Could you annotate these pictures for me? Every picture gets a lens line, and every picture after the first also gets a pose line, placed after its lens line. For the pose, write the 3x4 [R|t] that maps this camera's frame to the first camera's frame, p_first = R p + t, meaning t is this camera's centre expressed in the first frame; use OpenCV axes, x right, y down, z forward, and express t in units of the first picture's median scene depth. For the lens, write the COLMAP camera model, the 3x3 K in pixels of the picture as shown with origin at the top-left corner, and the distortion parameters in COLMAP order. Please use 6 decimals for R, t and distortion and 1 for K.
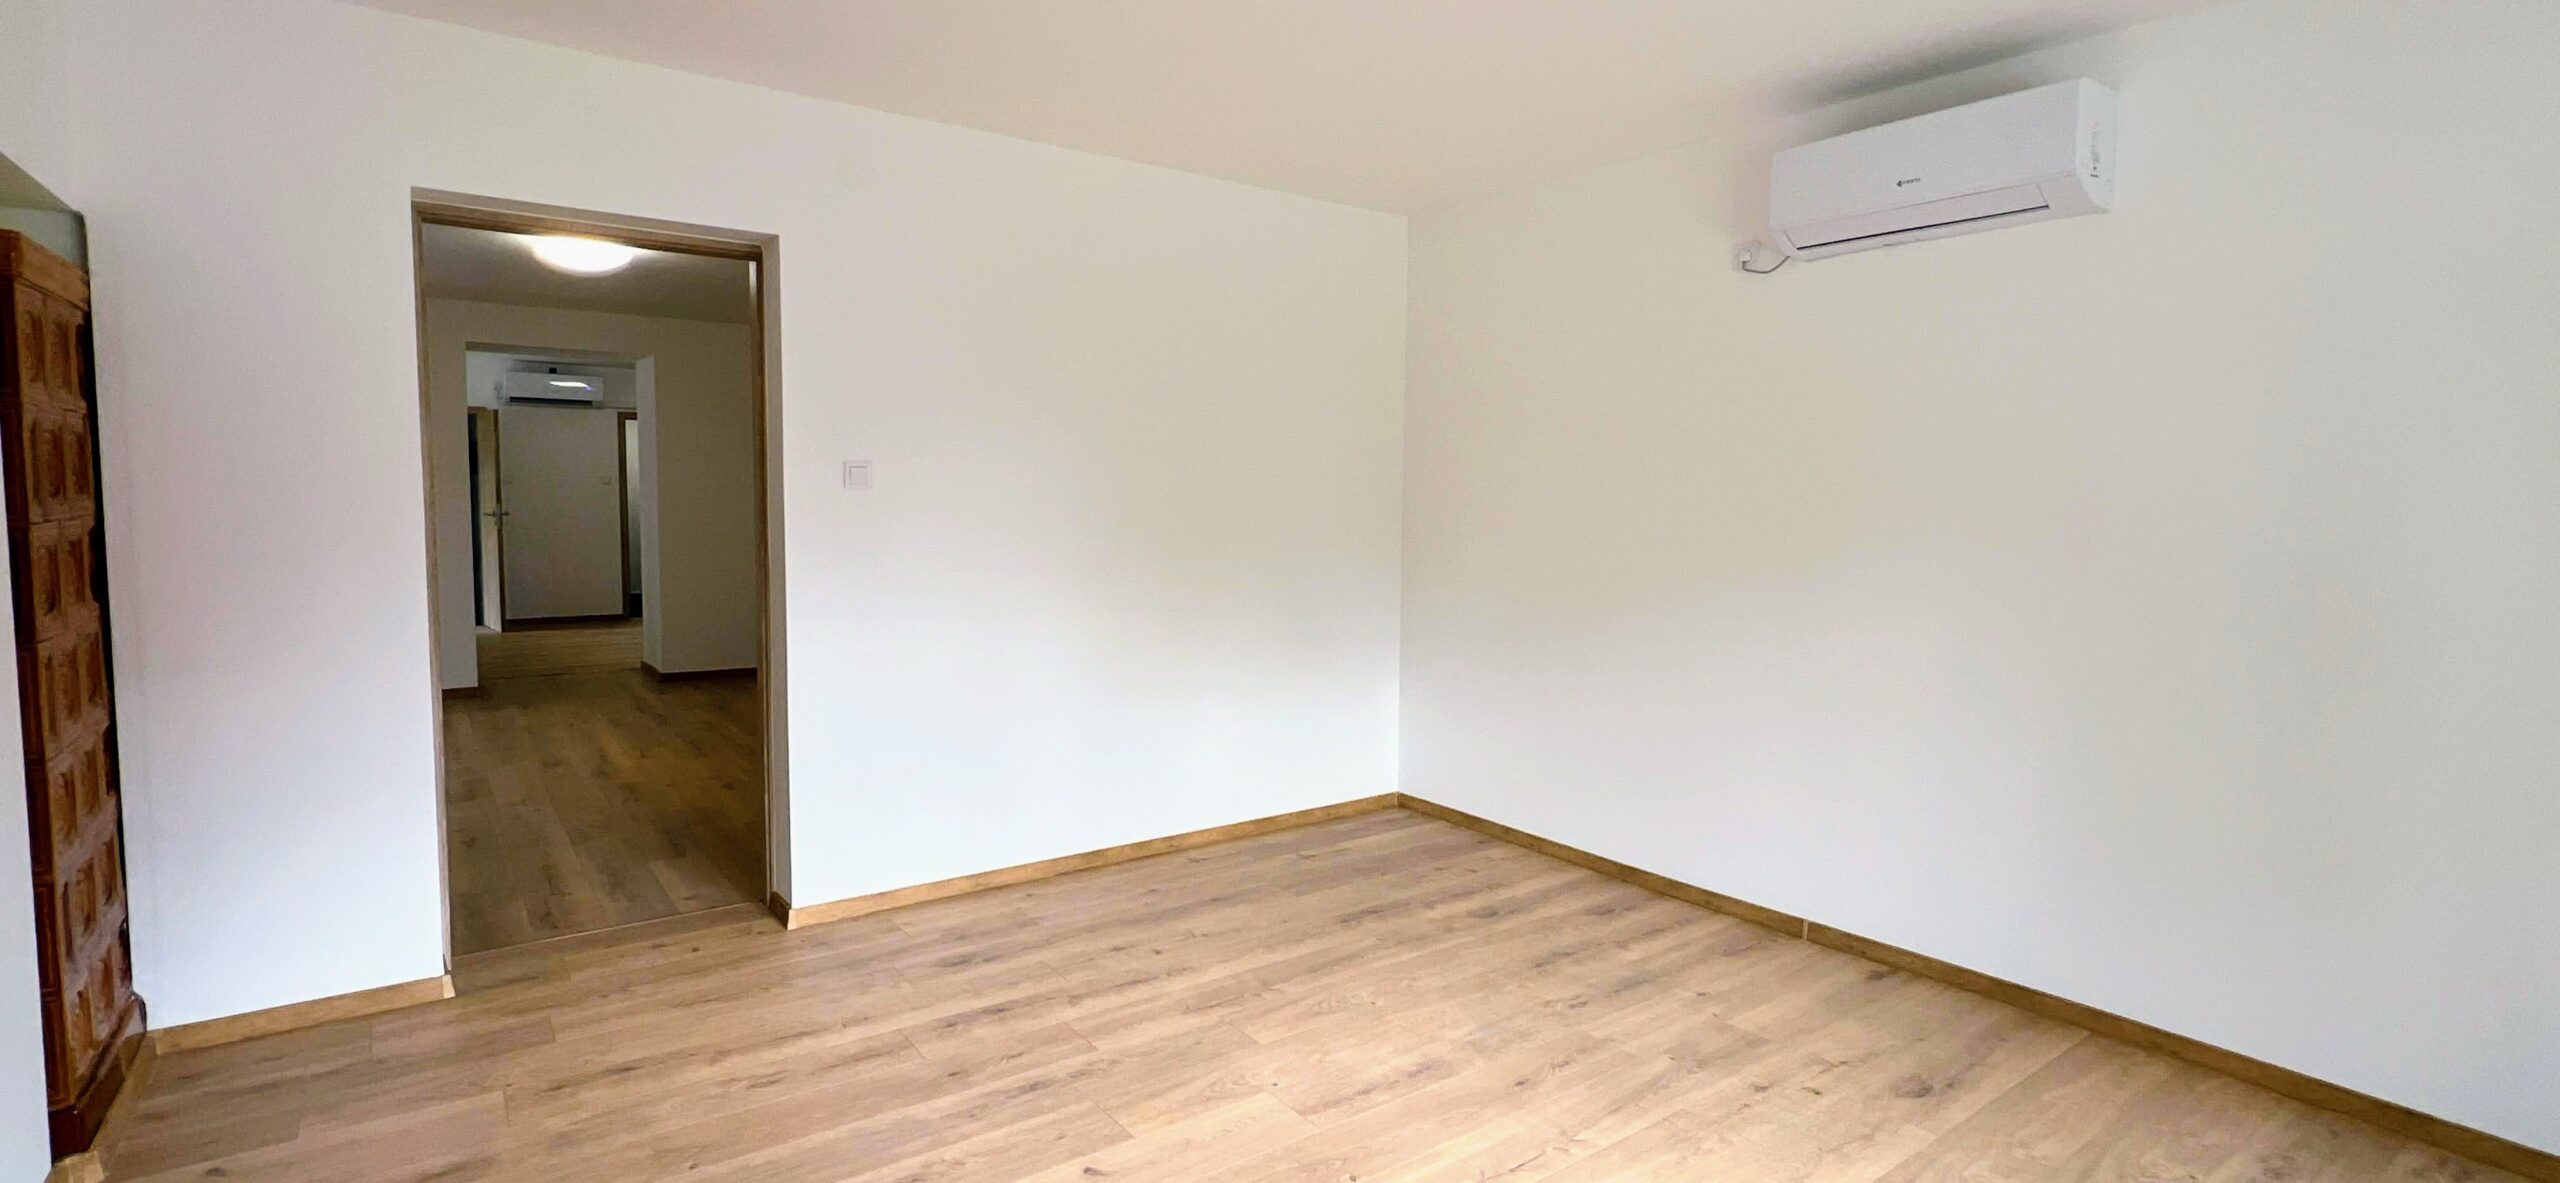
lens RADIAL K [[1190.8, 0, 1277.5], [0, 1190.8, 579.9], [0, 0, 1]] dist [-0.001949, 0.000256]
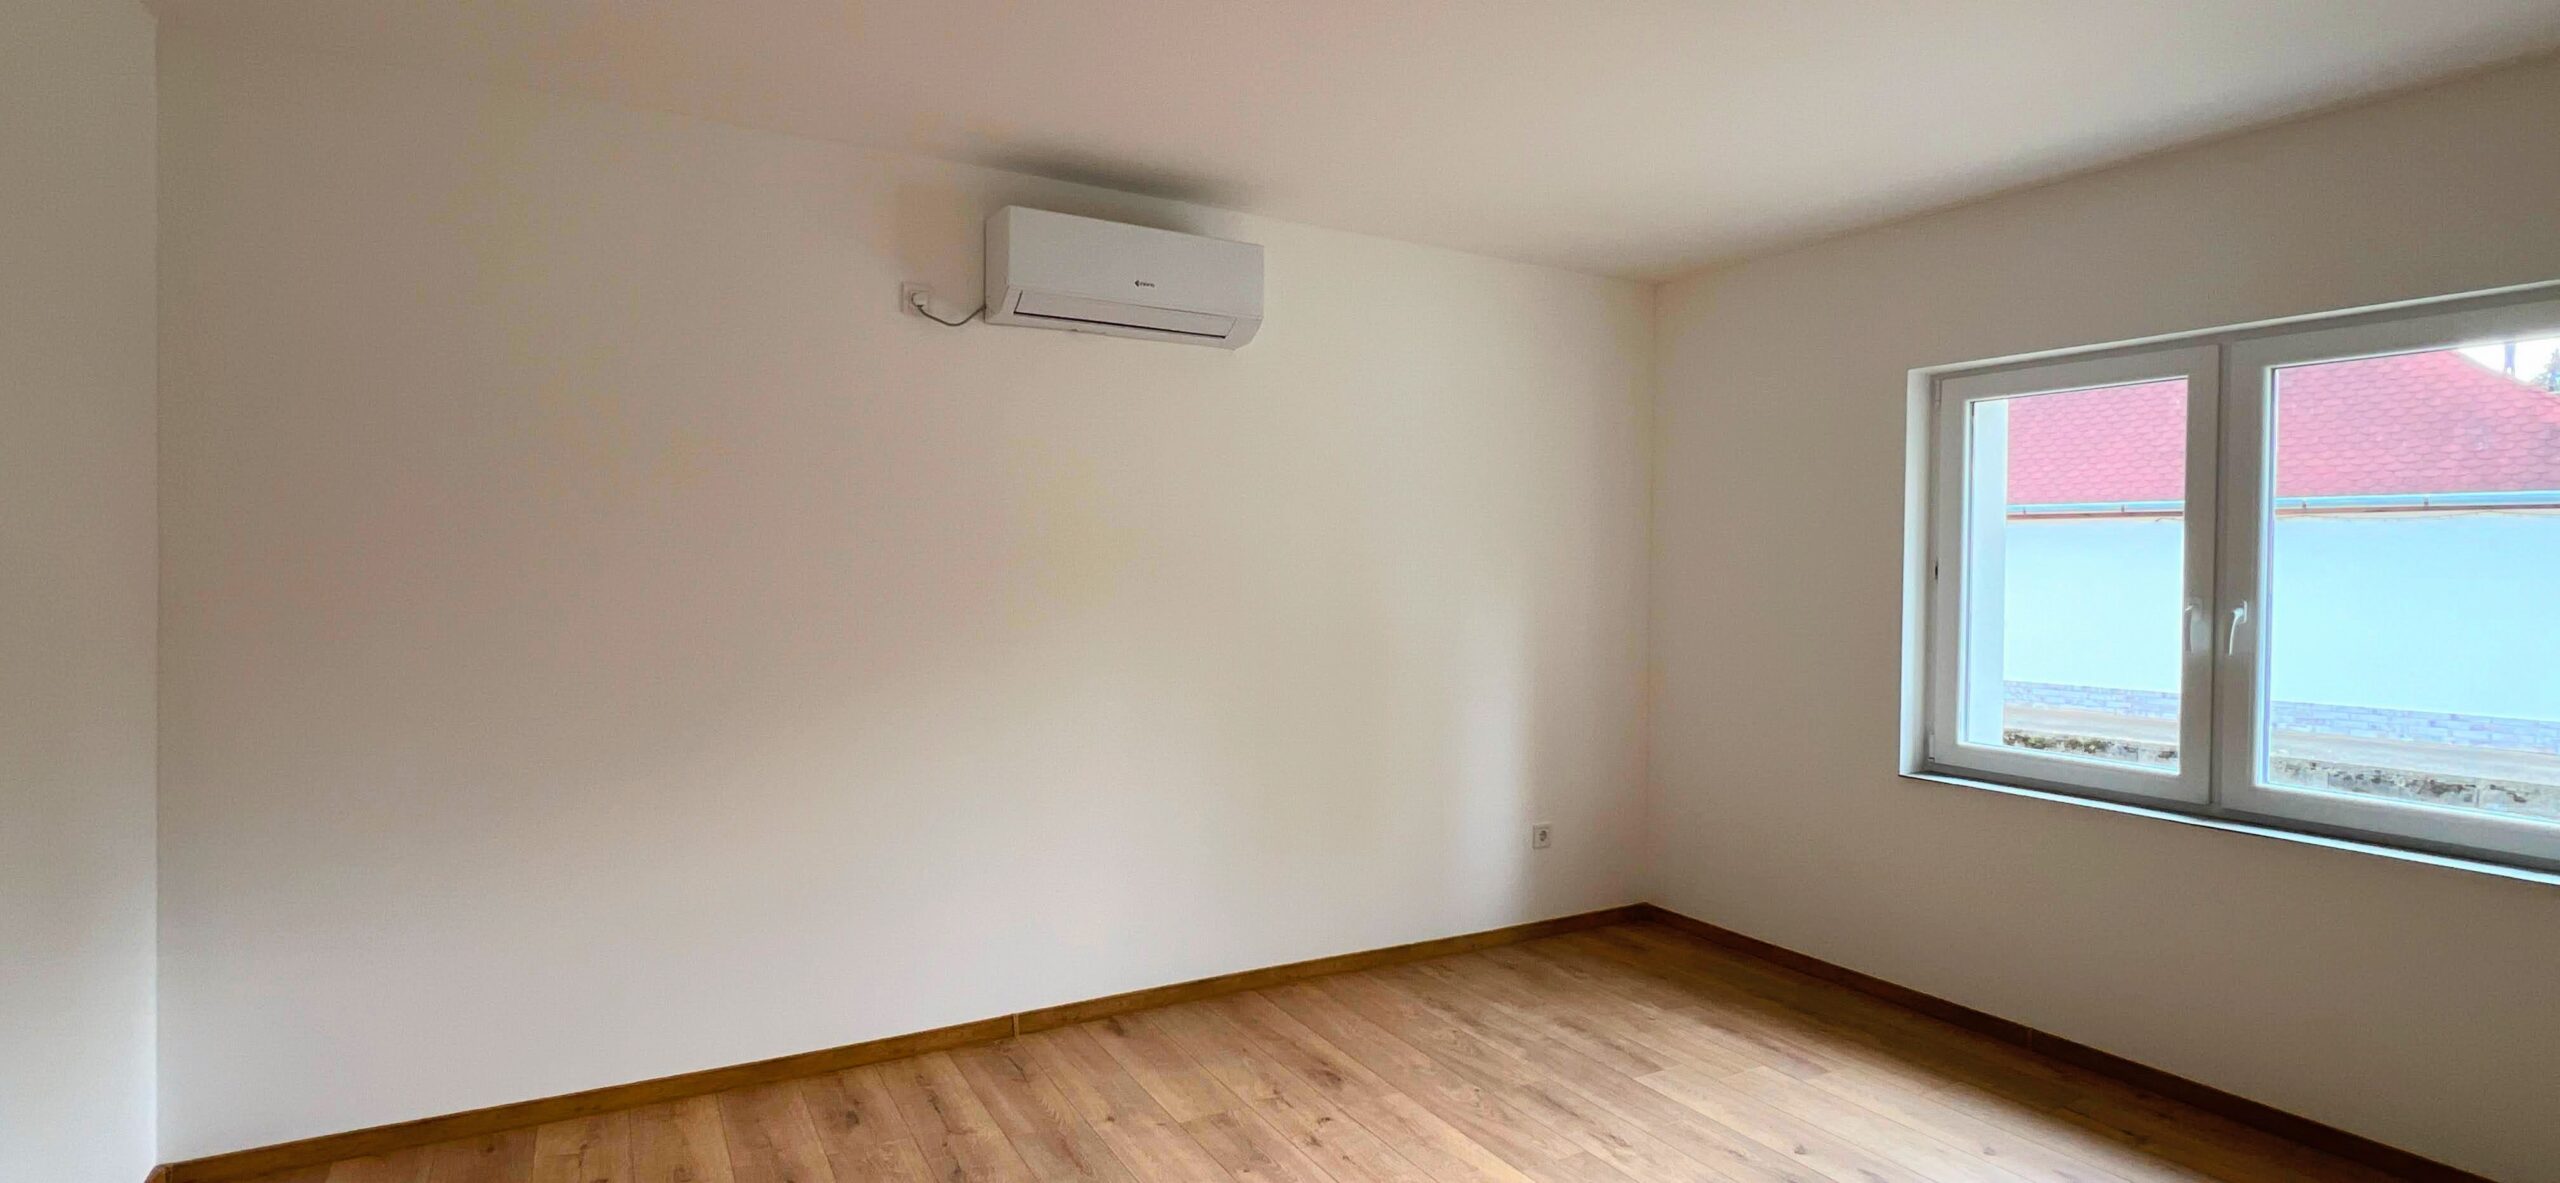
lens RADIAL K [[1190.8, 0, 1277.5], [0, 1190.8, 579.9], [0, 0, 1]] dist [-0.001949, 0.000256]
pose [[0.111264, -0.021627, 0.993556, -0.512154], [0.059393, 0.998121, 0.015075, -0.068224], [-0.992015, 0.057333, 0.112339, 0.725612]]
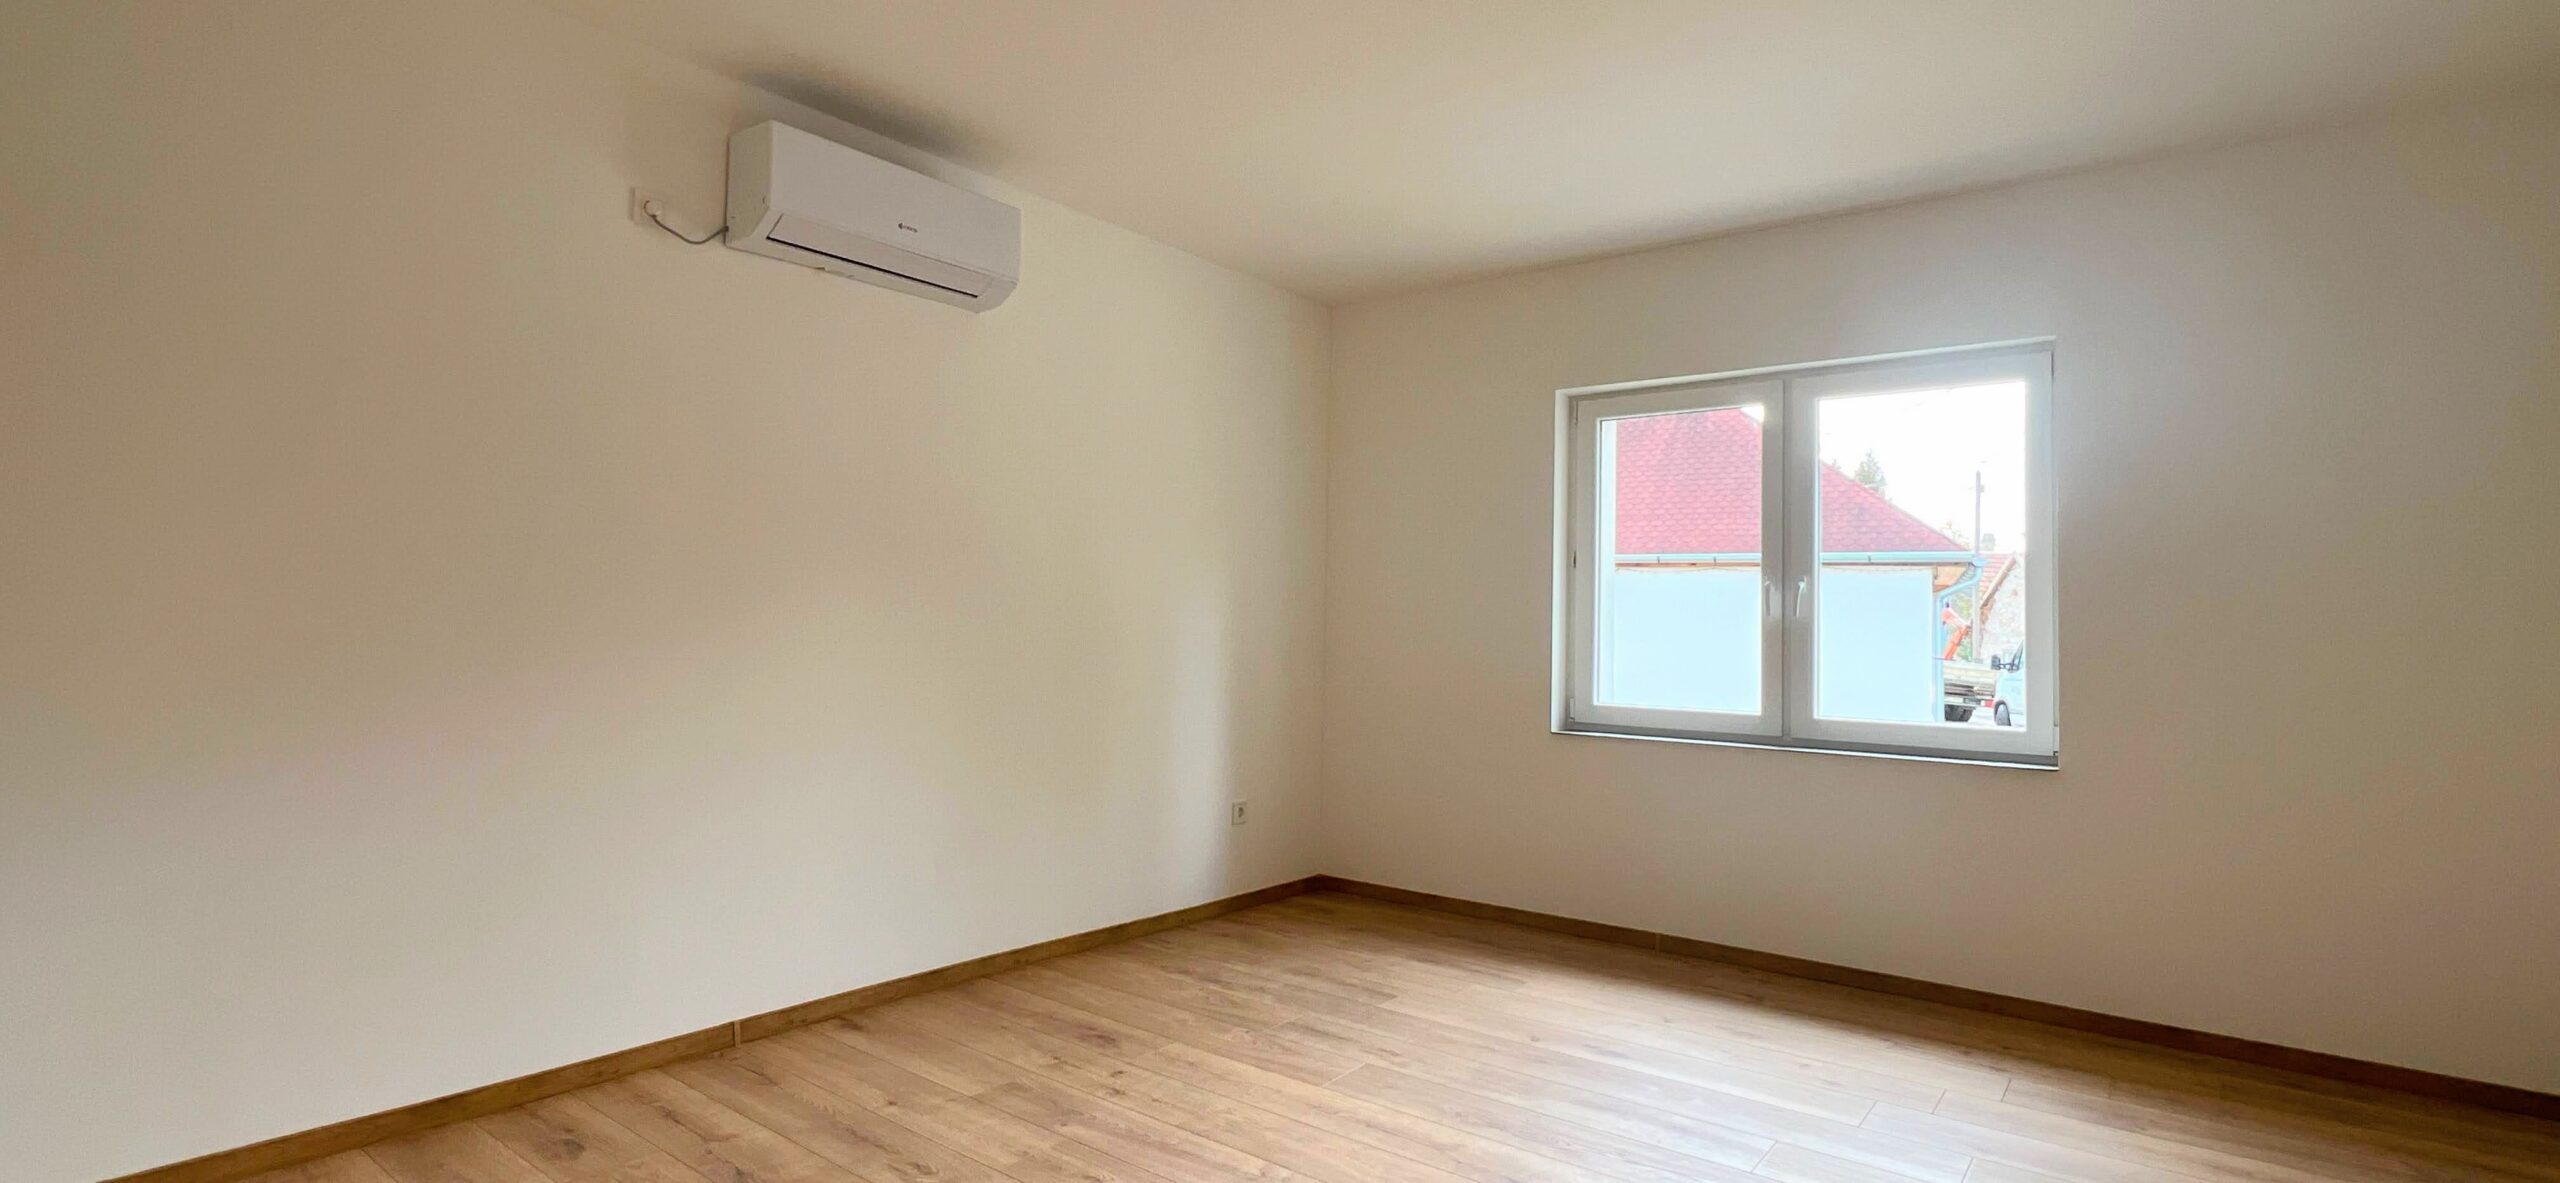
lens RADIAL K [[1190.8, 0, 1277.5], [0, 1190.8, 579.9], [0, 0, 1]] dist [-0.001949, 0.000256]
pose [[-0.273183, 0.021036, 0.961732, -0.521308], [0.044731, 0.998957, -0.009145, -0.001963], [-0.960921, 0.040521, -0.273839, 0.926438]]
